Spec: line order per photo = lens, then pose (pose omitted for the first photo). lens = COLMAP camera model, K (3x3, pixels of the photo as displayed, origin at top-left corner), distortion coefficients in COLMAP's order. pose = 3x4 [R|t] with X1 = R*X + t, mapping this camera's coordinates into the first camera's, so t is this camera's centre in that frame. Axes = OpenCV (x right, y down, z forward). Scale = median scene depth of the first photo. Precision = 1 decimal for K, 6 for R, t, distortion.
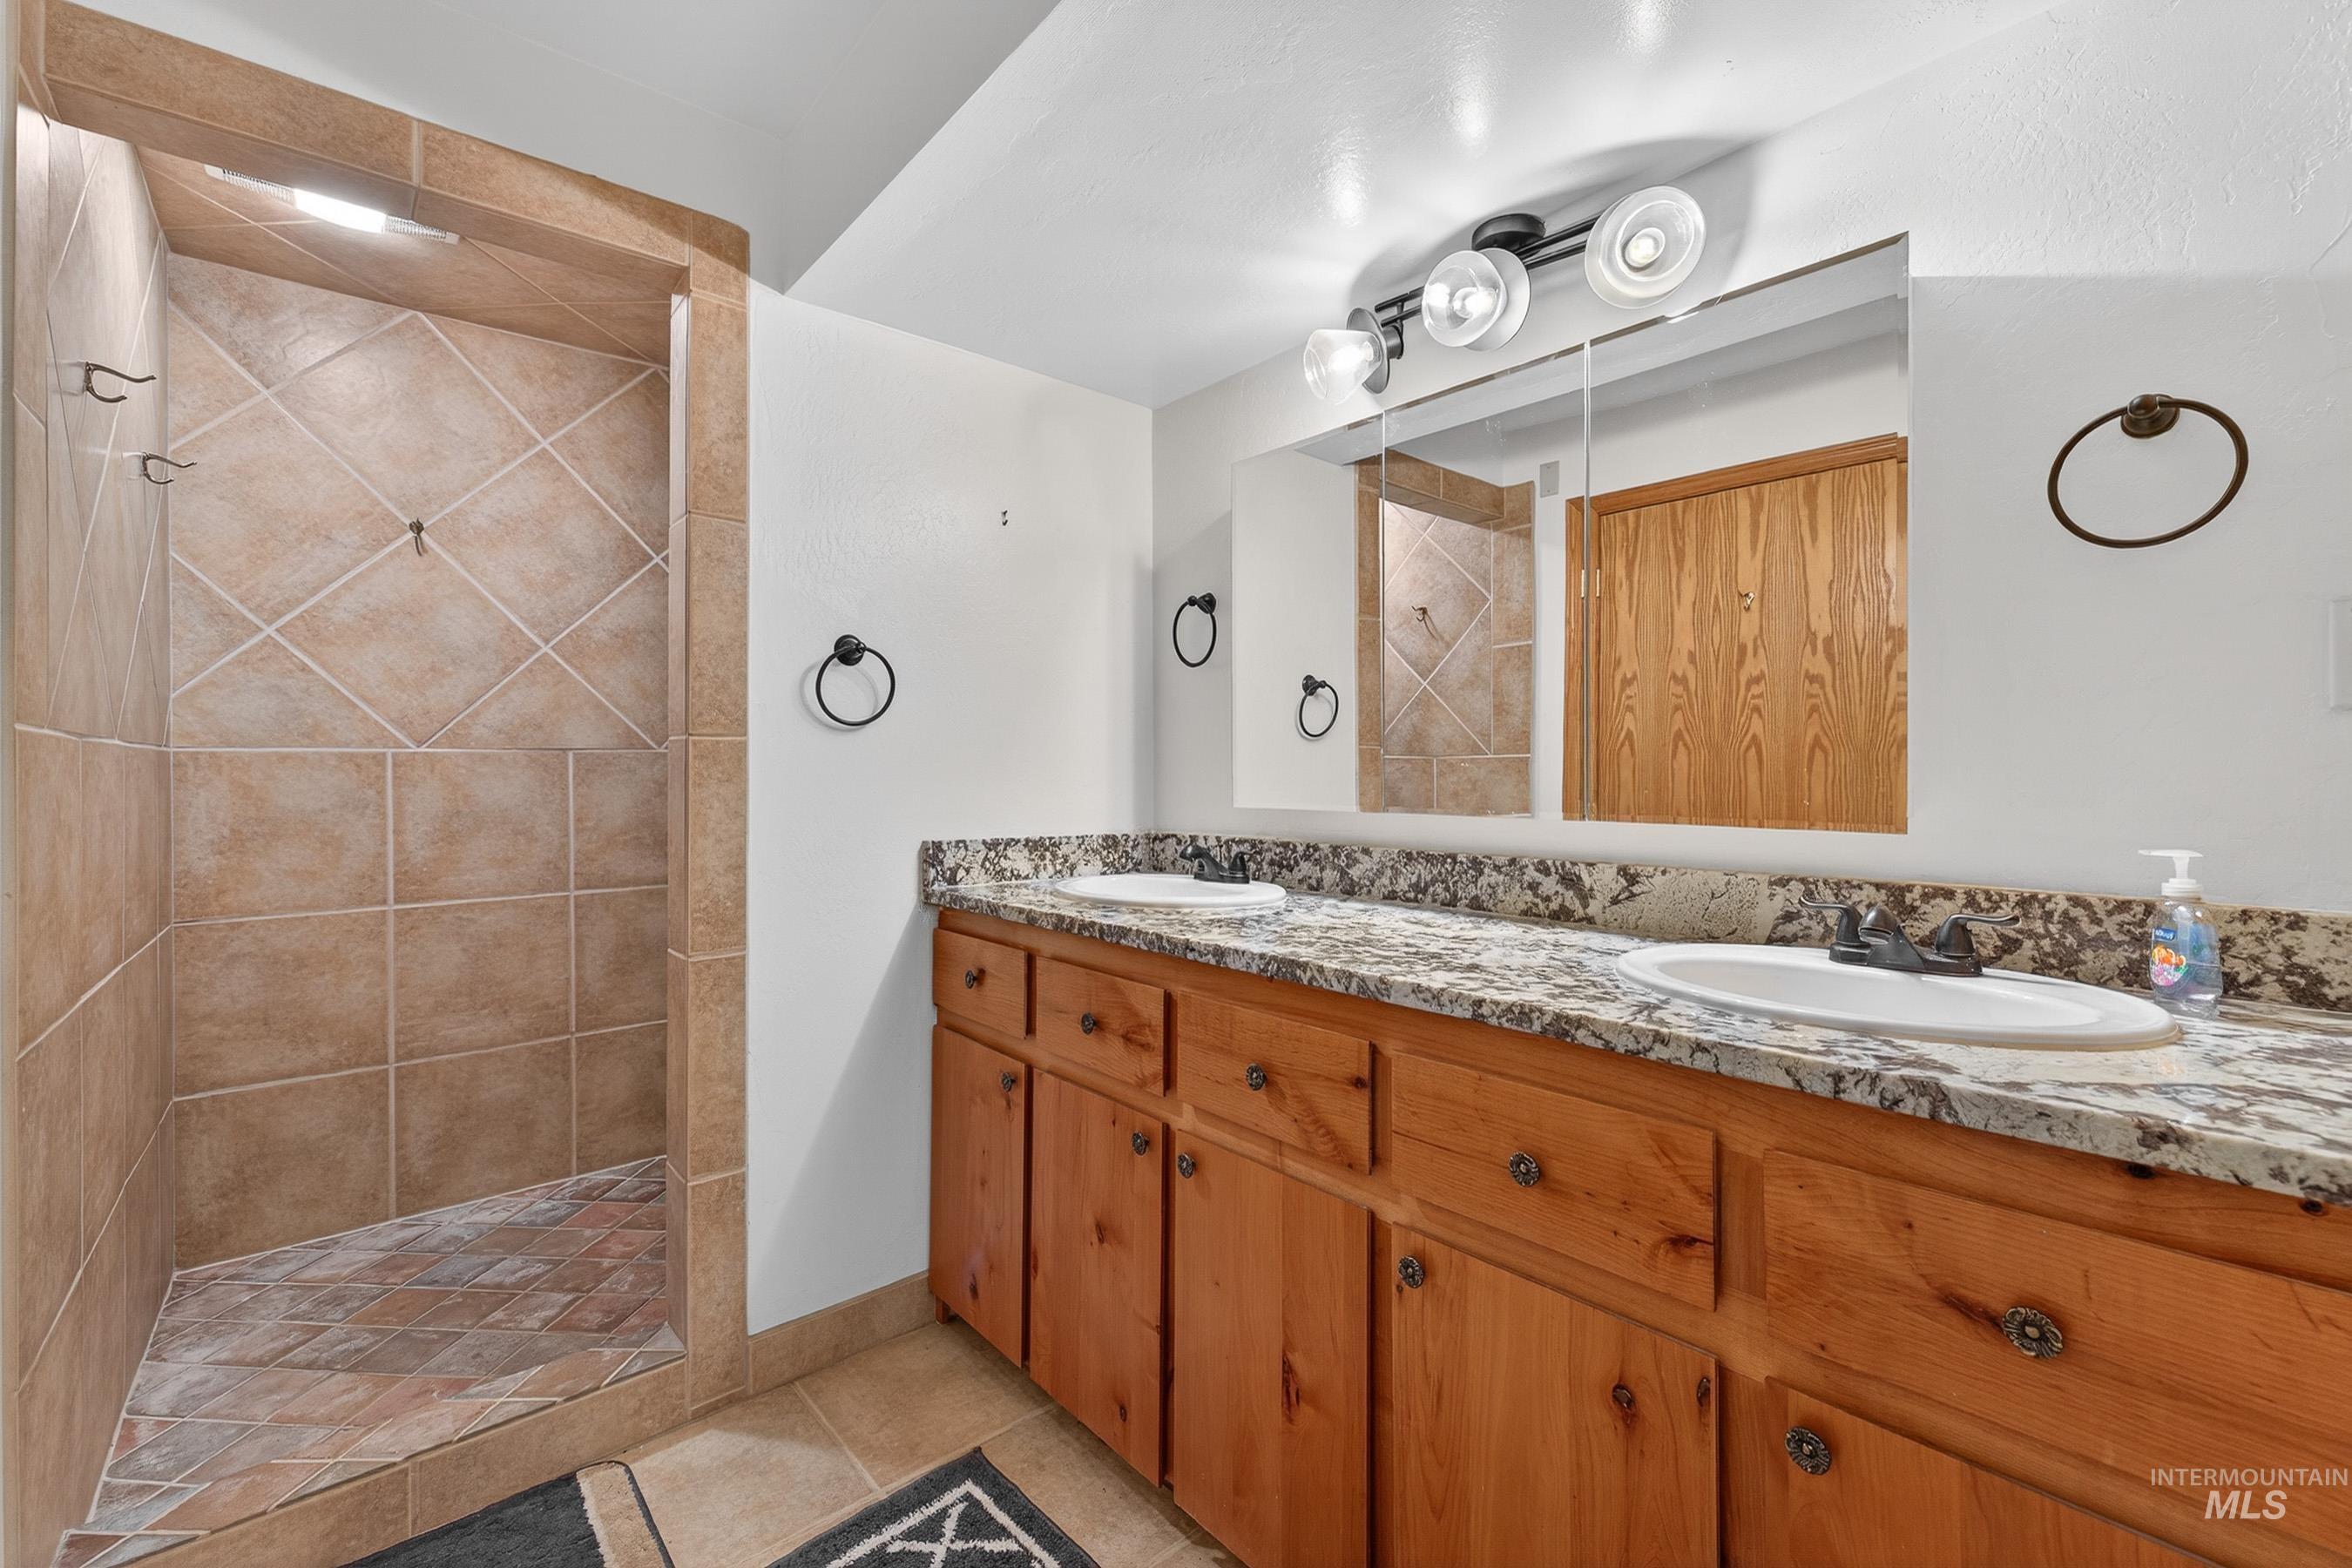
lens RADIAL K [[995.7, 0, 1160.3], [0, 995.7, 771.1], [0, 0, 1]] dist [-0.000002, -0.000545]
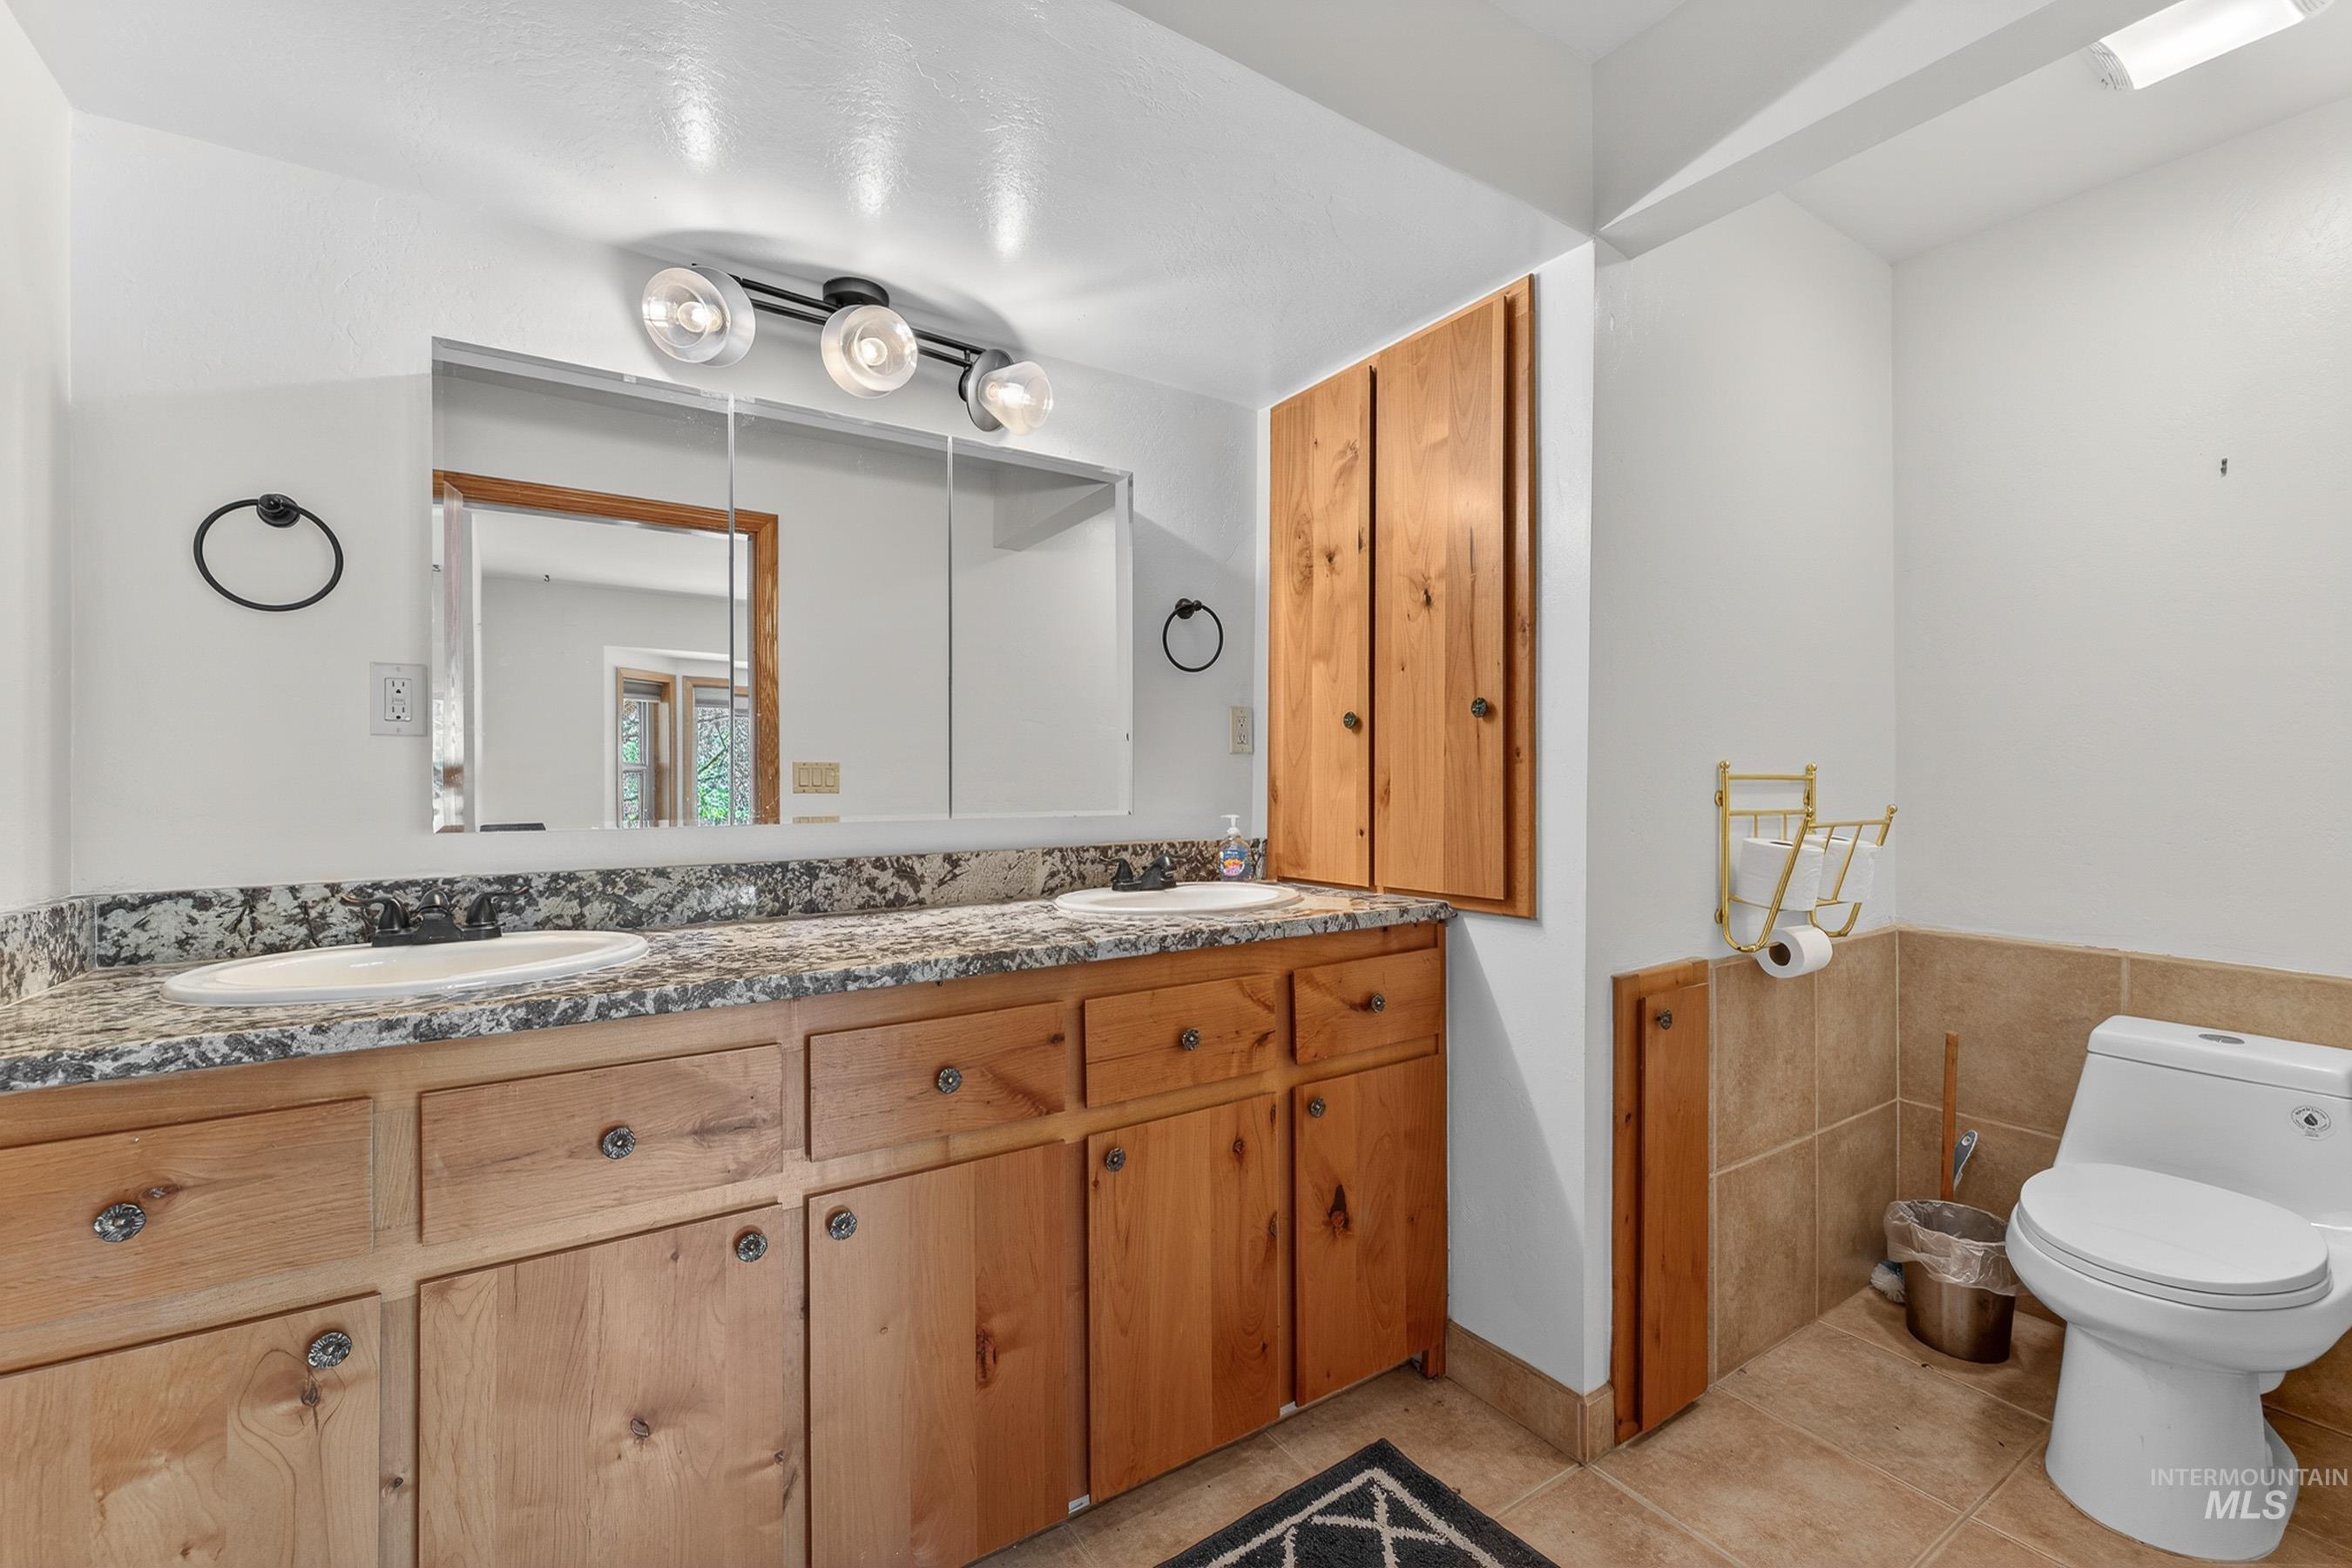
lens RADIAL K [[995.7, 0, 1159.2], [0, 995.7, 785.5], [0, 0, 1]] dist [-0.000002, -0.000545]
pose [[0.116701, -0.004585, 0.993157, -0.749861], [0.005693, 0.999976, 0.003947, 0.003293], [-0.993151, 0.005193, 0.116724, 0.565685]]
